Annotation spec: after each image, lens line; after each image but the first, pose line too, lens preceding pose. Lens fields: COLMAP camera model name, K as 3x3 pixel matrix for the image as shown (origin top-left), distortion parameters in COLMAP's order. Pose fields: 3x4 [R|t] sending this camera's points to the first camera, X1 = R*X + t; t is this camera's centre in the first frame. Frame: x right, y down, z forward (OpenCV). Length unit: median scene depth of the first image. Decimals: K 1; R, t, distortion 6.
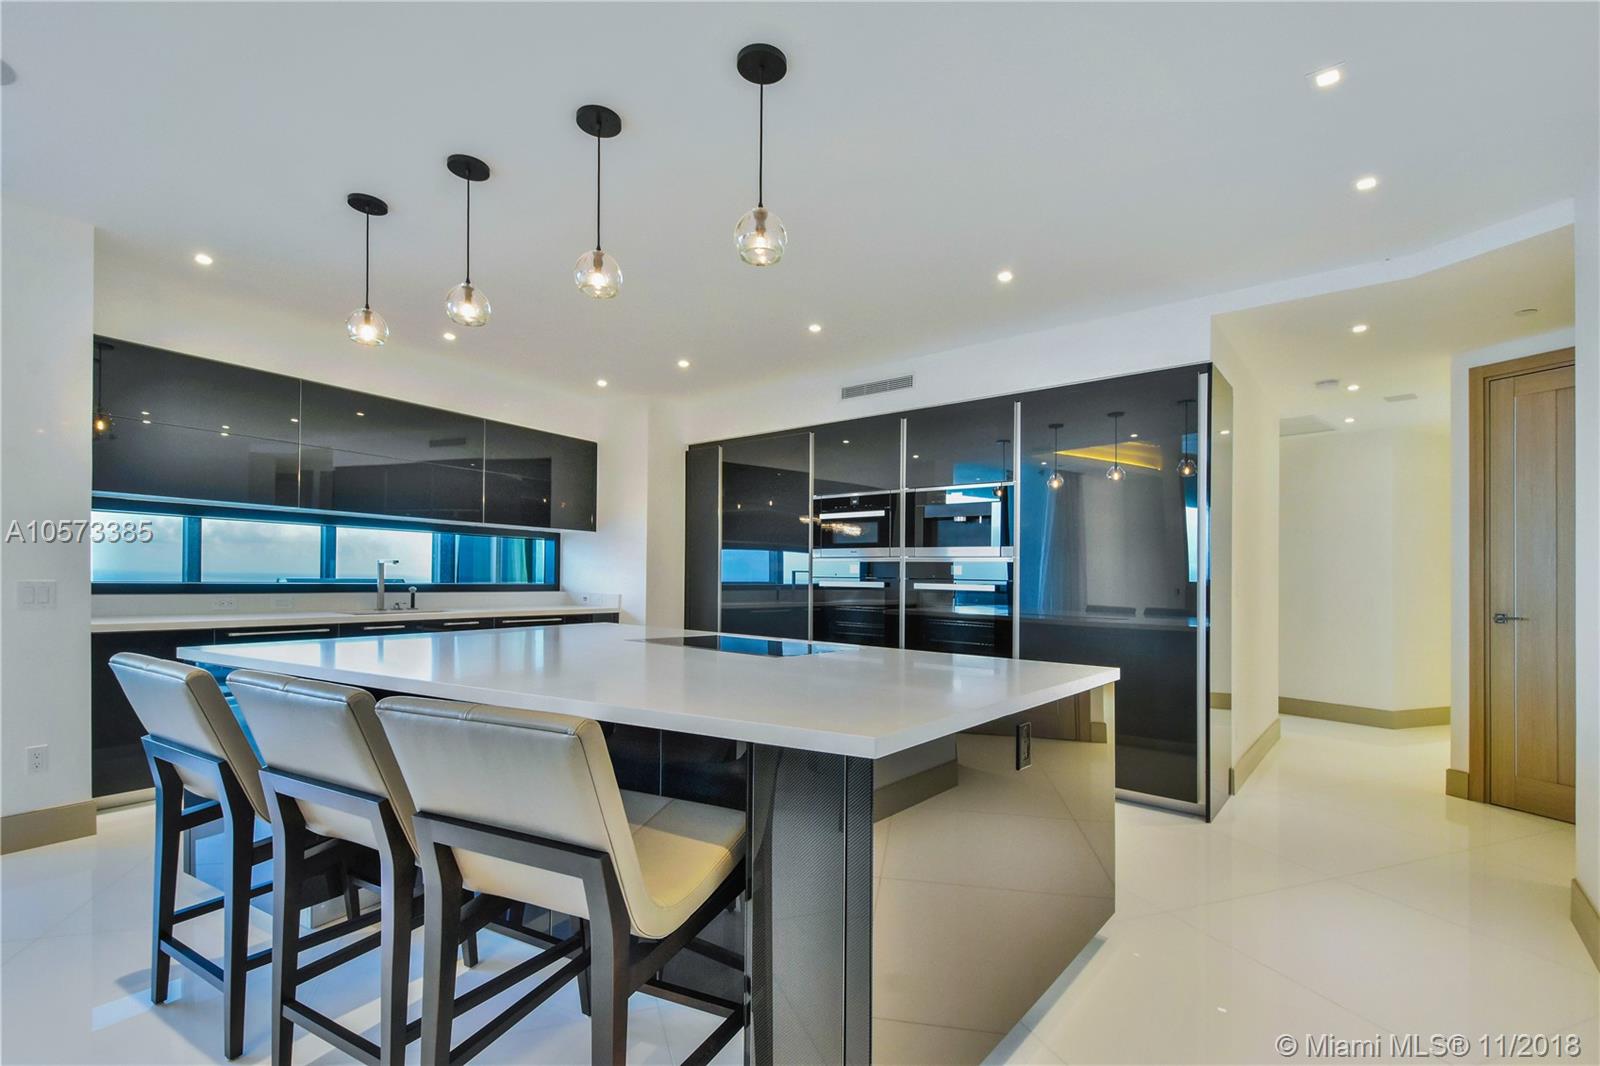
lens RADIAL K [[712.8, 0, 805.7], [0, 712.8, 561.8], [0, 0, 1]] dist [0.019426, -0.020930]
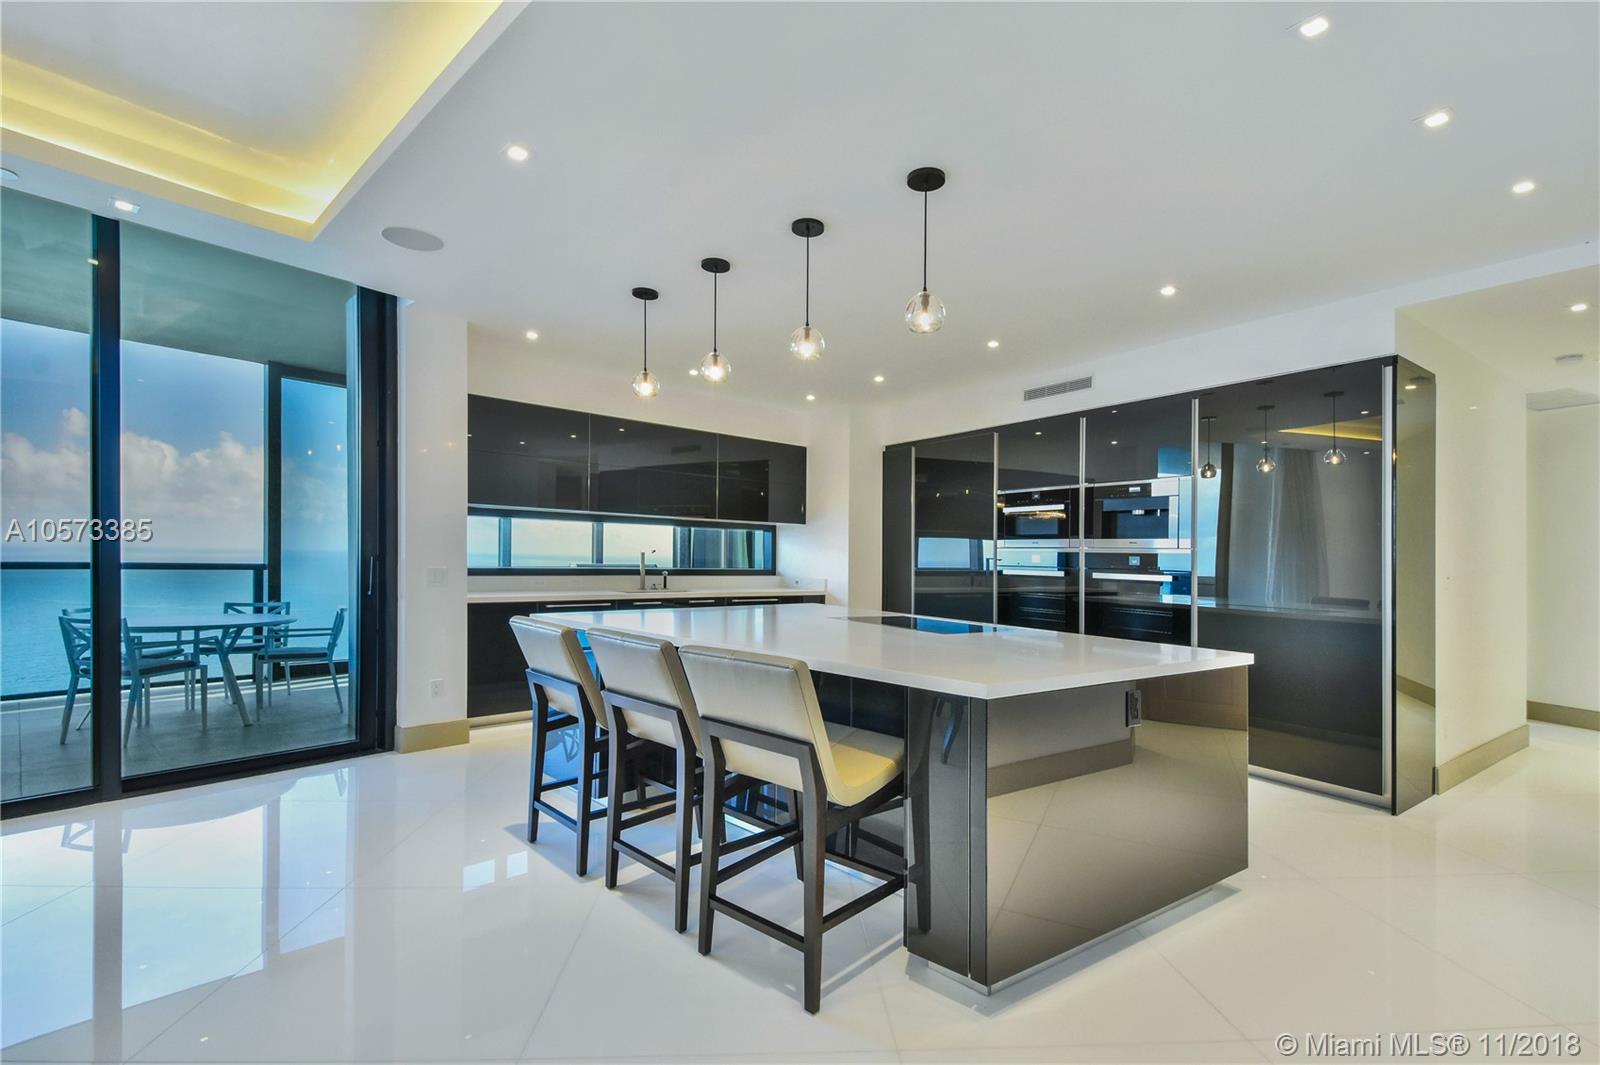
lens RADIAL K [[719.4, 0, 803.1], [0, 719.4, 549.6], [0, 0, 1]] dist [-0.011418, -0.000141]
pose [[0.958388, 0.000214, -0.285468, 0.042800], [0.001564, 0.999981, 0.006001, -0.010961], [0.285463, -0.006197, 0.958370, -0.145750]]
